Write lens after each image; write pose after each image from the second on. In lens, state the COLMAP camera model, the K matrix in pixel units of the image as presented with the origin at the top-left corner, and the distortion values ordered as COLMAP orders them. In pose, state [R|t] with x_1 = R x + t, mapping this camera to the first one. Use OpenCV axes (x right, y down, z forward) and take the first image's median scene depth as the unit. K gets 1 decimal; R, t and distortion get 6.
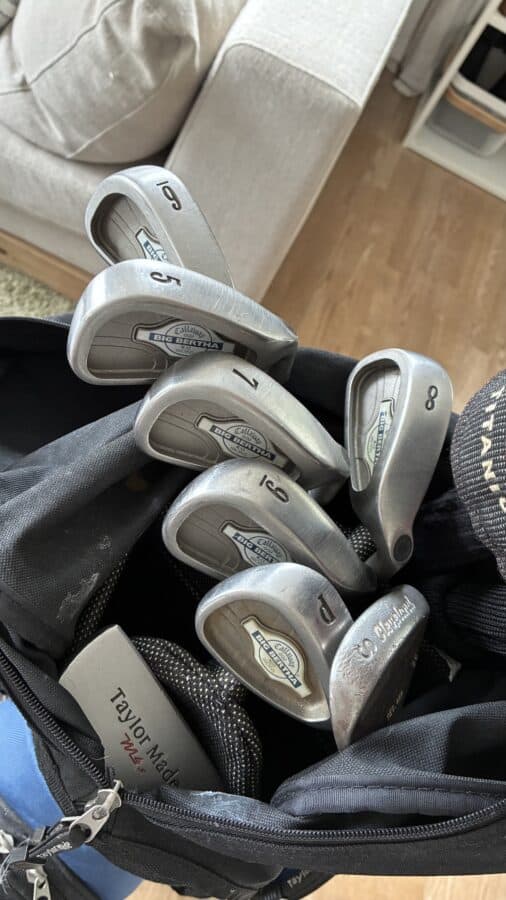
lens RADIAL K [[638.2, 0, 250.7], [0, 638.2, 457.1], [0, 0, 1]] dist [-0.013174, -0.012628]
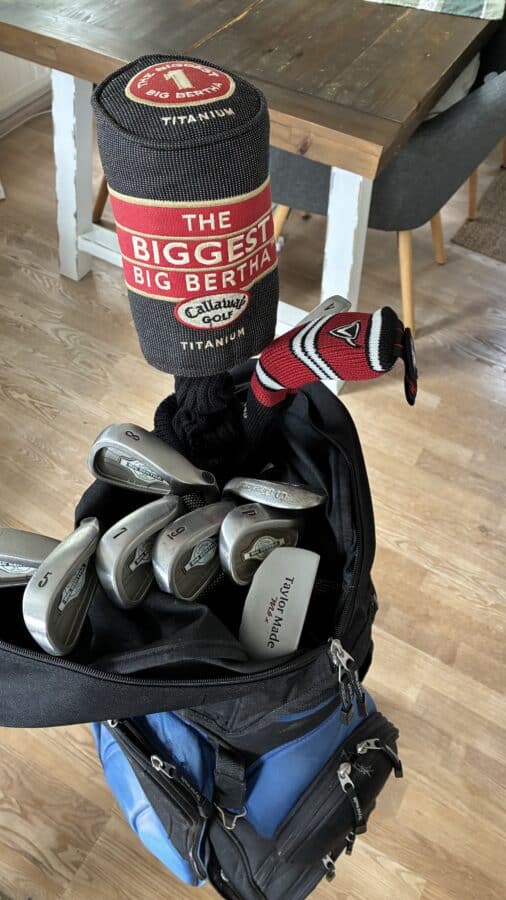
lens RADIAL K [[638.2, 0, 261.8], [0, 638.2, 451.8], [0, 0, 1]] dist [-0.013174, -0.012628]
pose [[0.106286, -0.921715, 0.373022, -0.171492], [0.896648, 0.250999, 0.364722, -0.194447], [-0.429798, 0.295705, 0.853131, -0.285344]]
